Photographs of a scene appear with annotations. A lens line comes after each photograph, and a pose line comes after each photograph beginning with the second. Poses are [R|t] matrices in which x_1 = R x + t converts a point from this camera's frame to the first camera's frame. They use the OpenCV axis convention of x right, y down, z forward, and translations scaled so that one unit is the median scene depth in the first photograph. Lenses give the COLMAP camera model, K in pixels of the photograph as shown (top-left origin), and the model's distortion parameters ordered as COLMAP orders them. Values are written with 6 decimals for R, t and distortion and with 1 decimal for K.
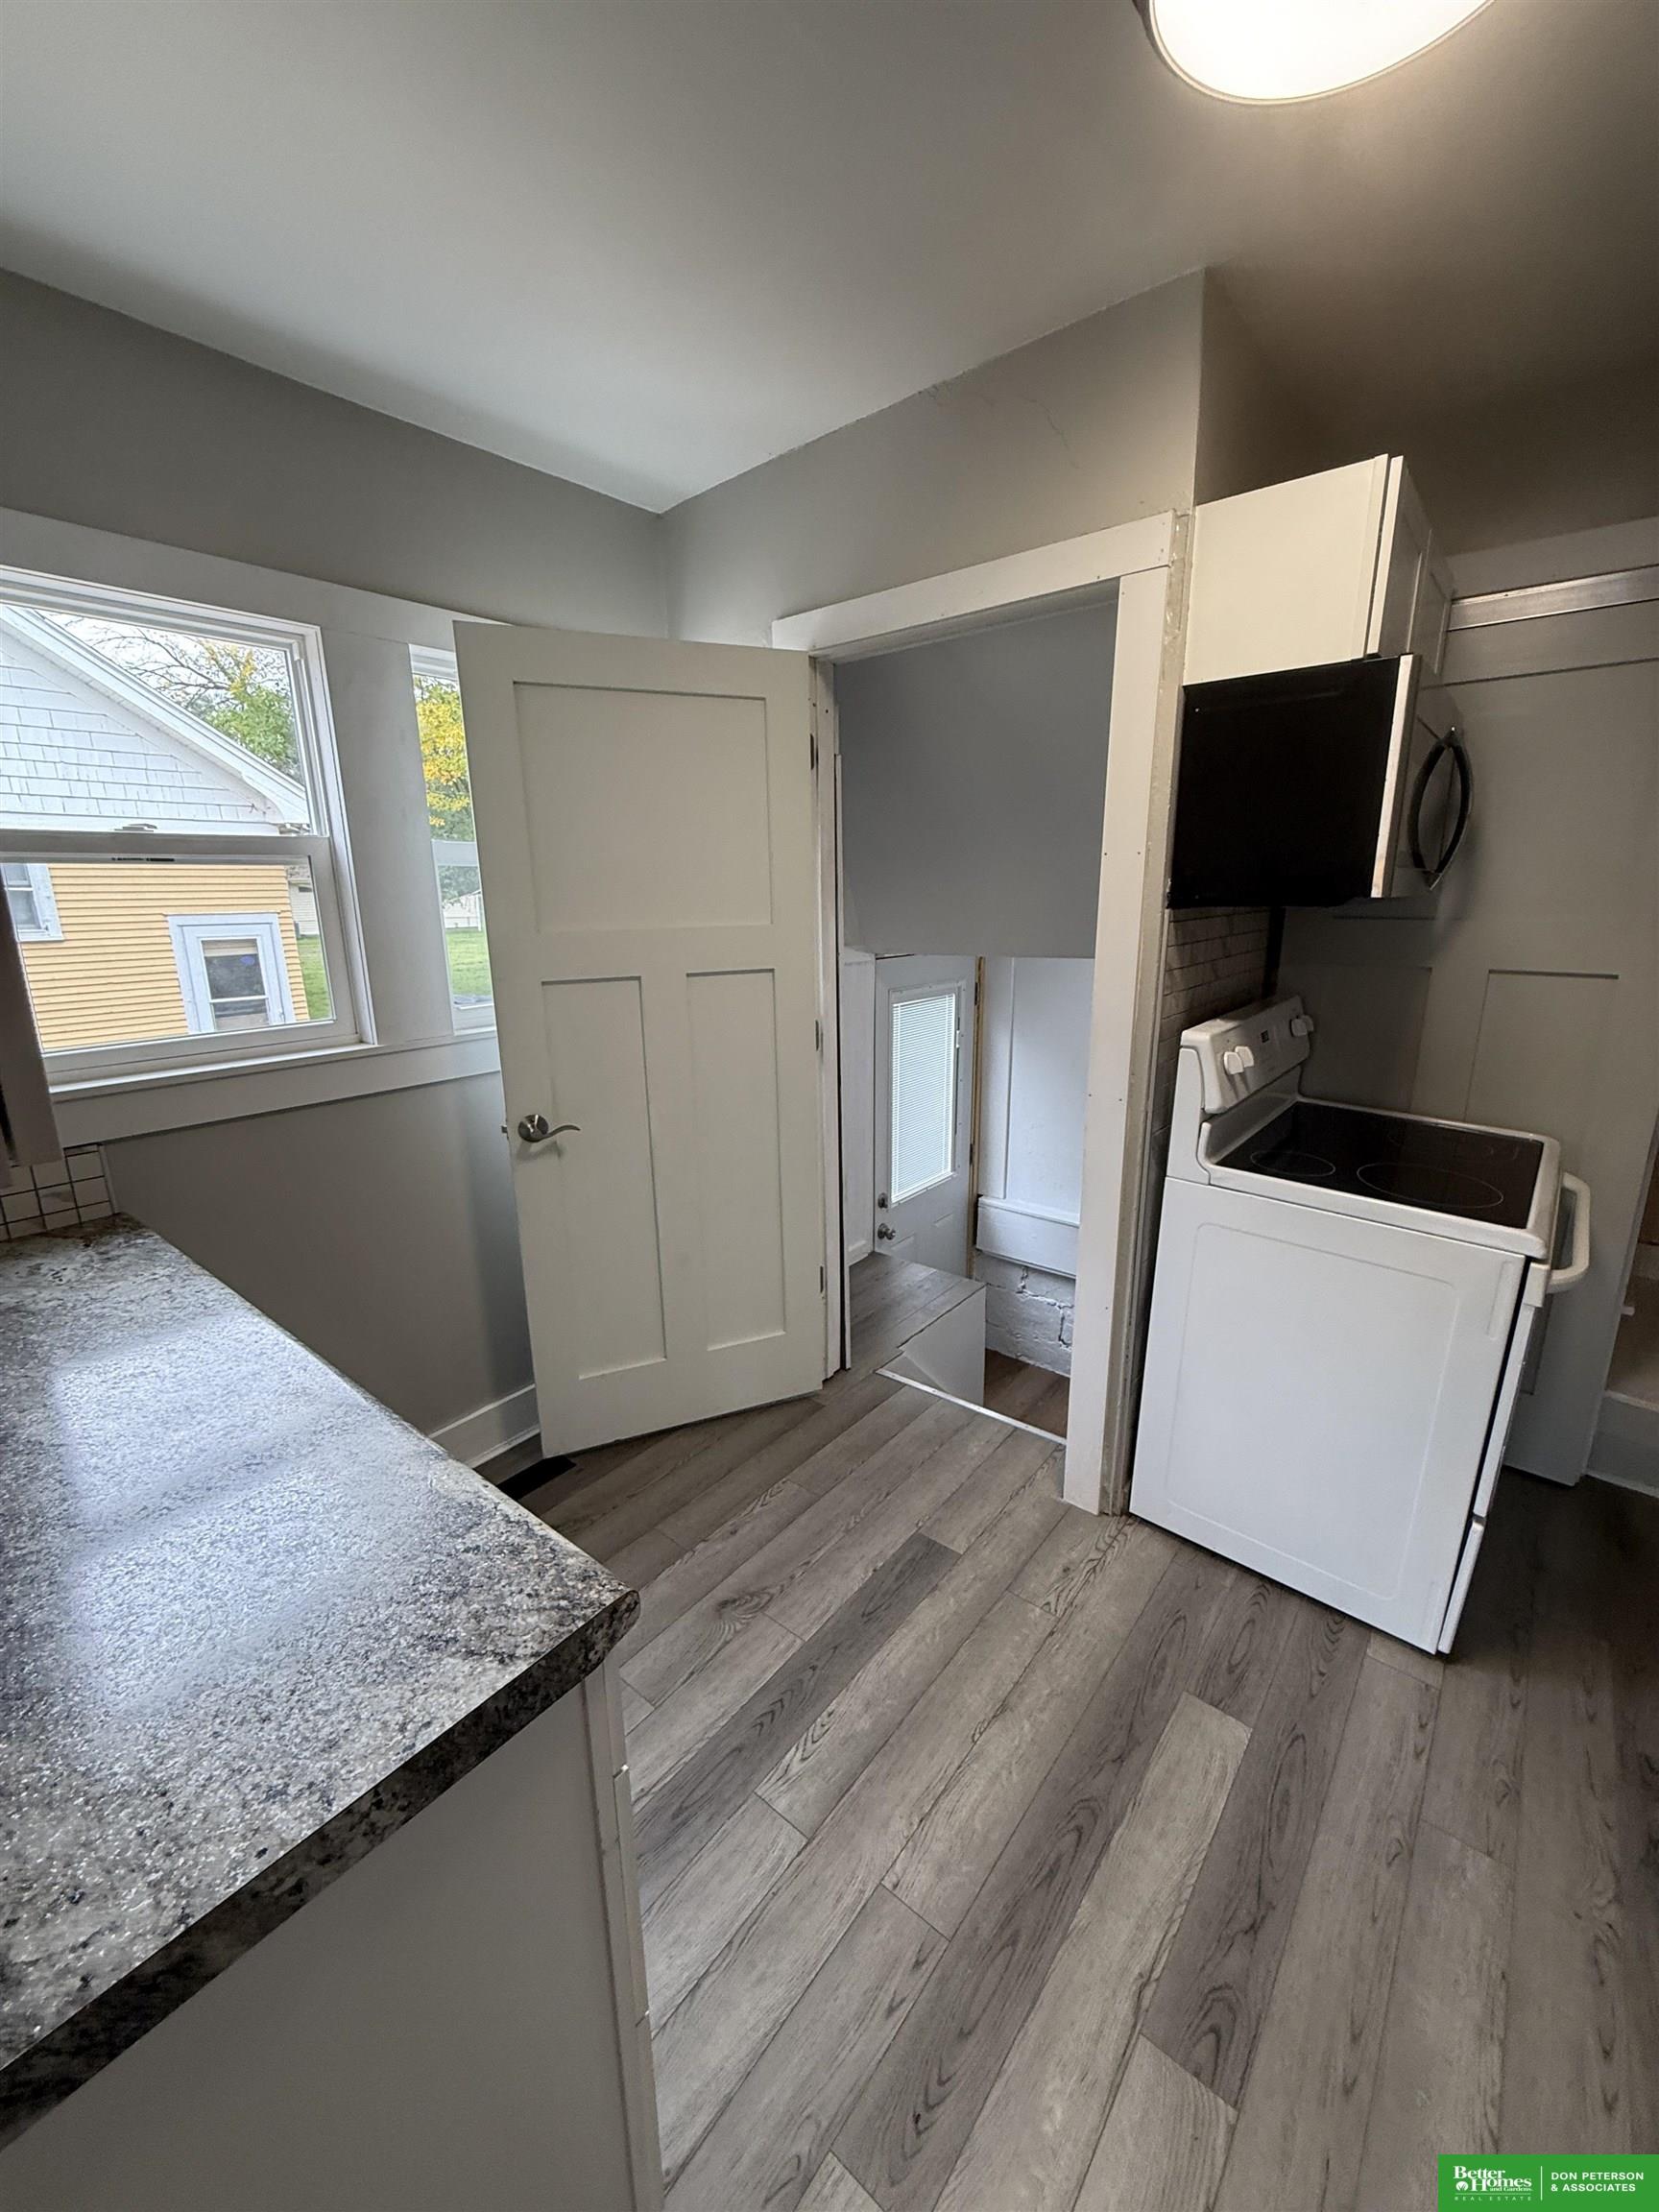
lens RADIAL K [[881.7, 0, 827.1], [0, 881.7, 1103.6], [0, 0, 1]] dist [-0.003222, 0.000266]
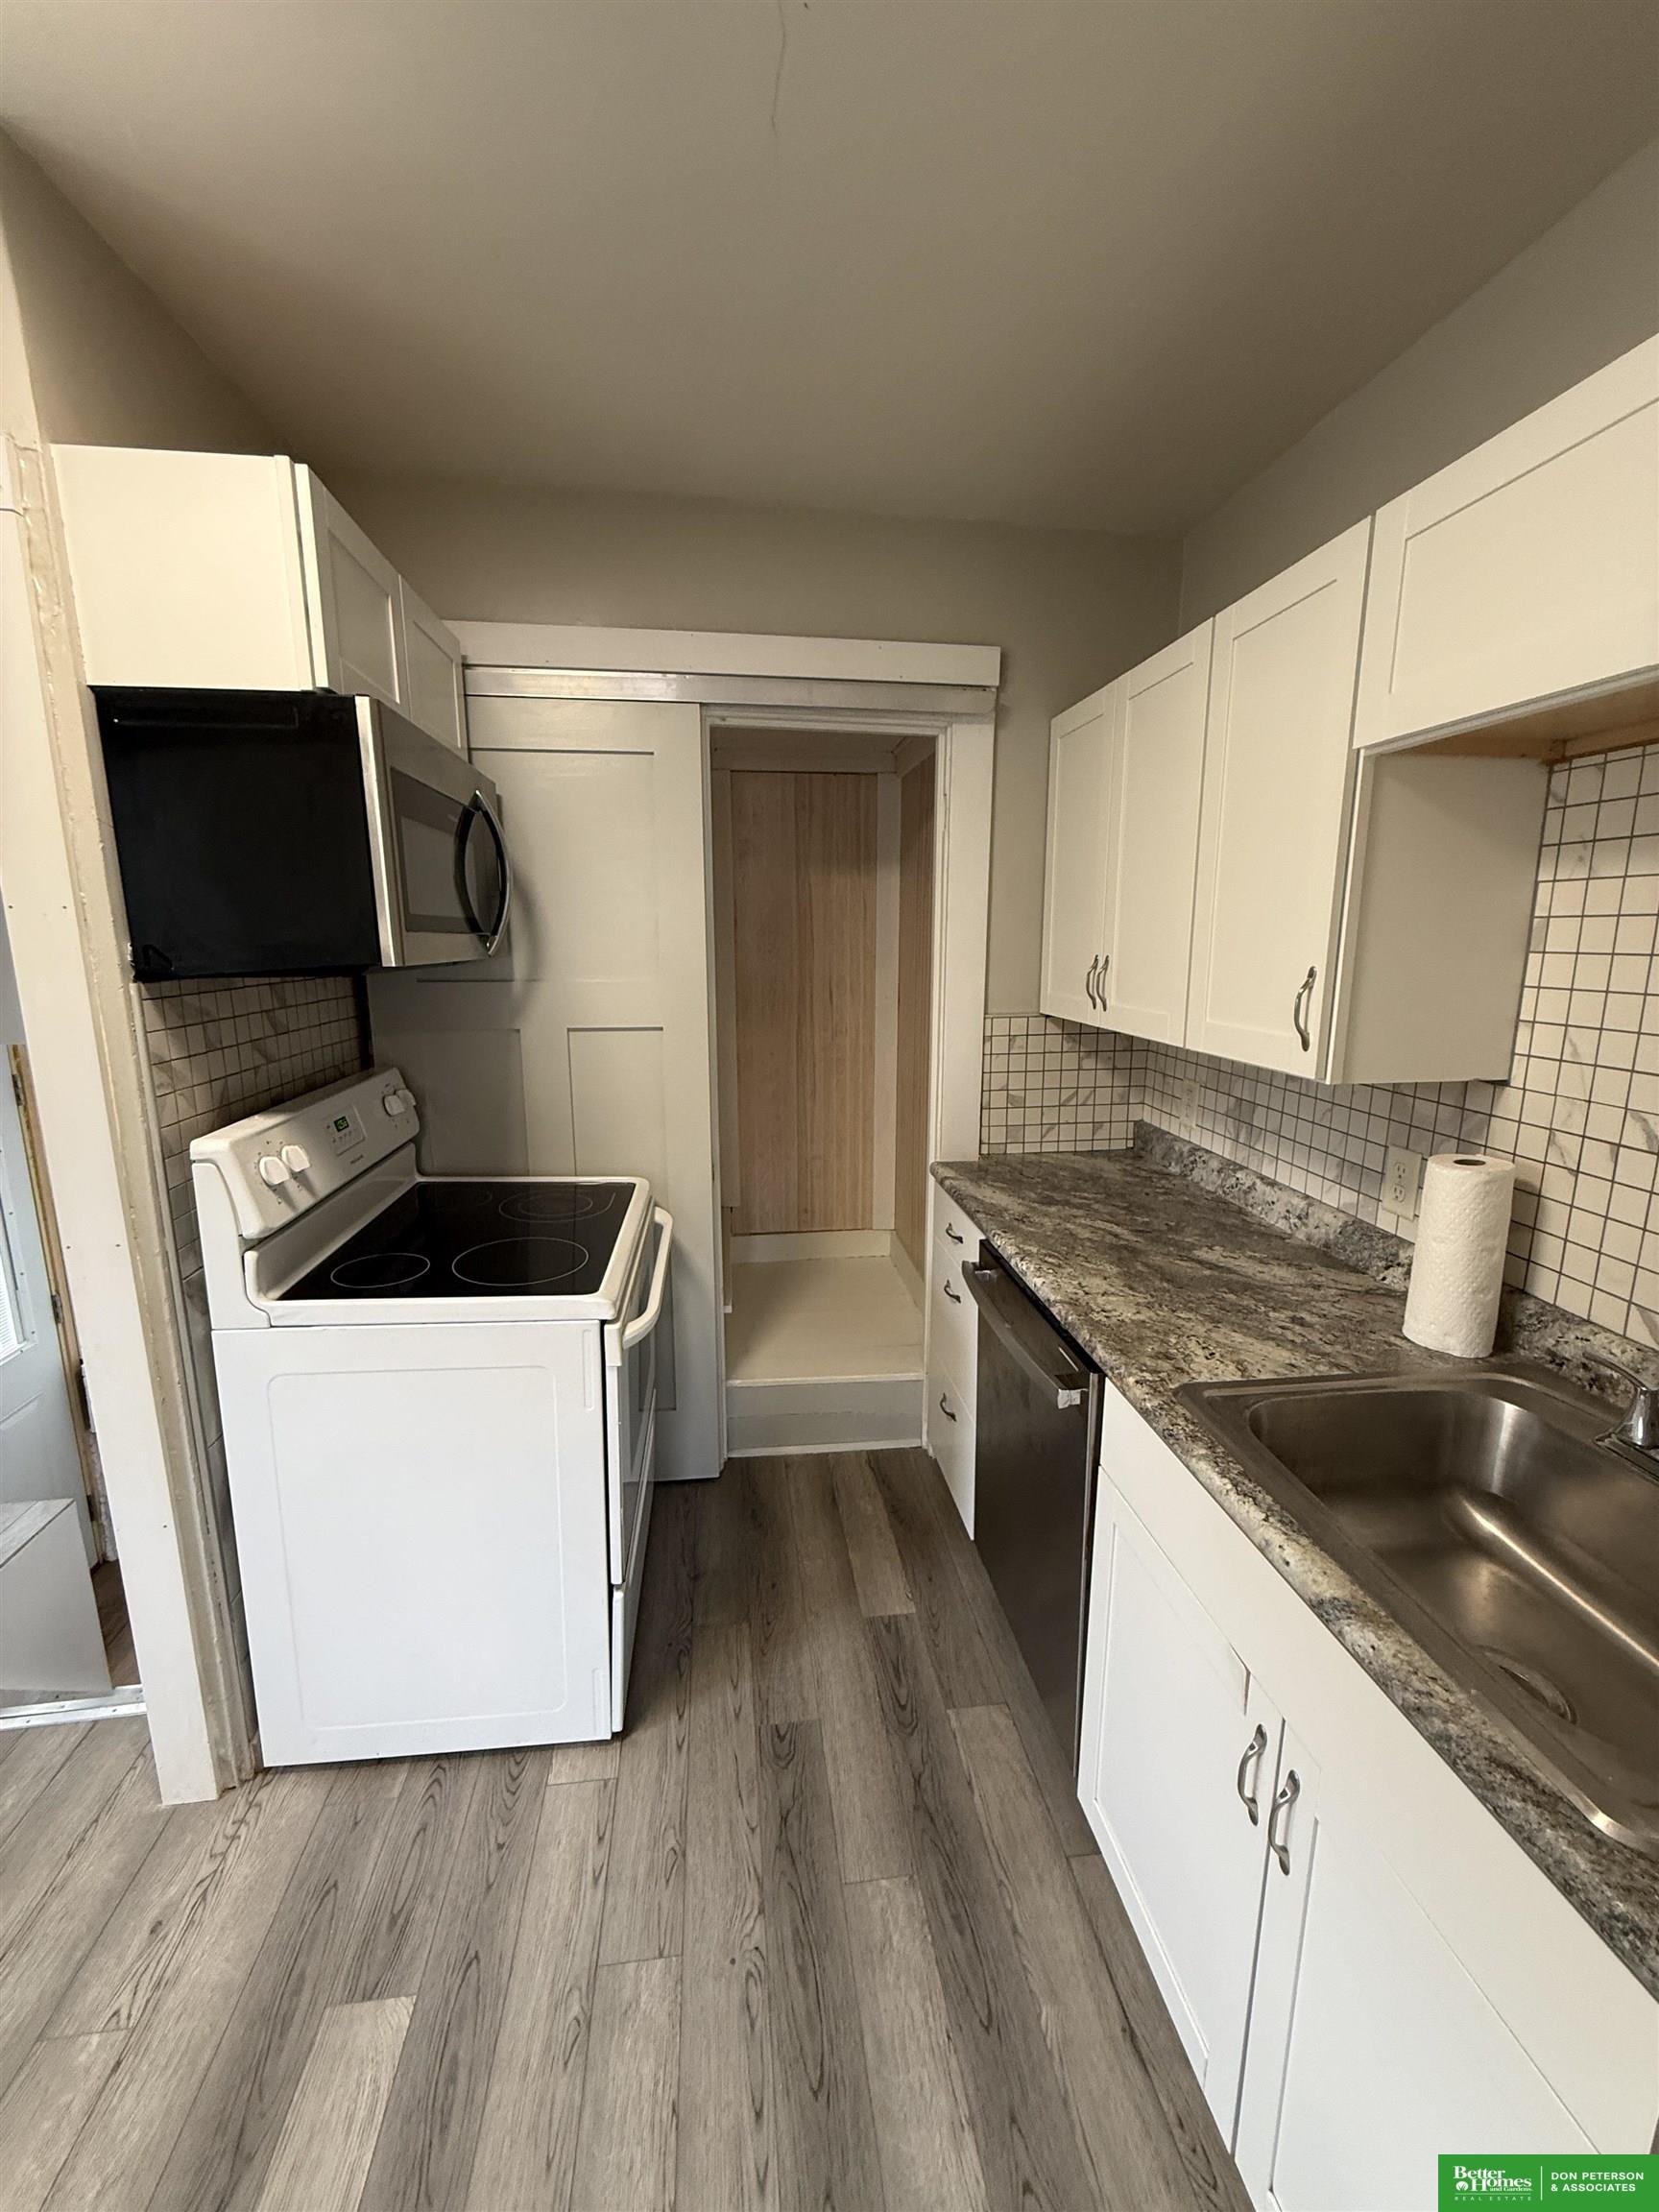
lens RADIAL K [[881.7, 0, 826.7], [0, 881.7, 1103.6], [0, 0, 1]] dist [-0.003222, 0.000266]
pose [[0.684391, -0.127472, 0.717886, 0.240185], [0.166543, 0.985900, 0.016290, -0.035665], [-0.709840, 0.108410, 0.695970, 0.080965]]
